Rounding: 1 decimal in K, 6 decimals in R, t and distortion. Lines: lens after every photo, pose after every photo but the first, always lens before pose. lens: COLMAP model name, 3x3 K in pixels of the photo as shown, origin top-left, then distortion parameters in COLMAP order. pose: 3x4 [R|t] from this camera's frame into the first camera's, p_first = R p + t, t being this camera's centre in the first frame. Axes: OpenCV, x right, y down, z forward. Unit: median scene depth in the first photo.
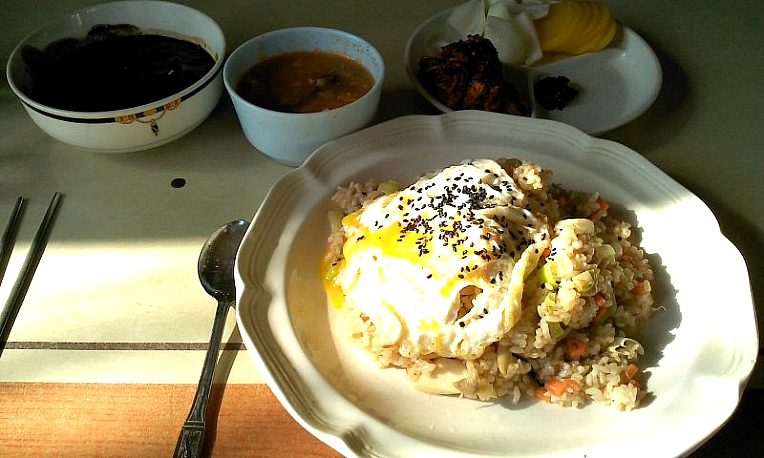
lens RADIAL K [[746.0, 0, 427.7], [0, 746.0, 214.8], [0, 0, 1]] dist [0.115670, -0.243884]
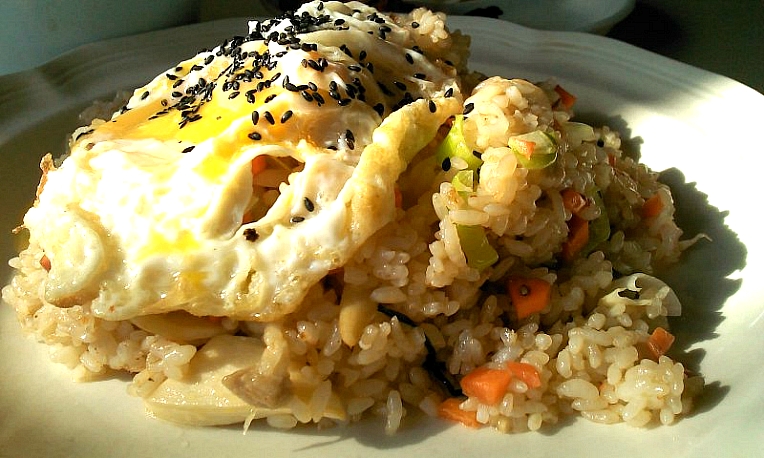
lens RADIAL K [[746.0, 0, 427.7], [0, 746.0, 214.8], [0, 0, 1]] dist [0.115670, -0.243884]
pose [[0.998141, -0.042403, 0.043778, 0.123506], [0.051216, 0.972924, -0.225380, 0.229292], [-0.033036, 0.227203, 0.973287, 0.575450]]
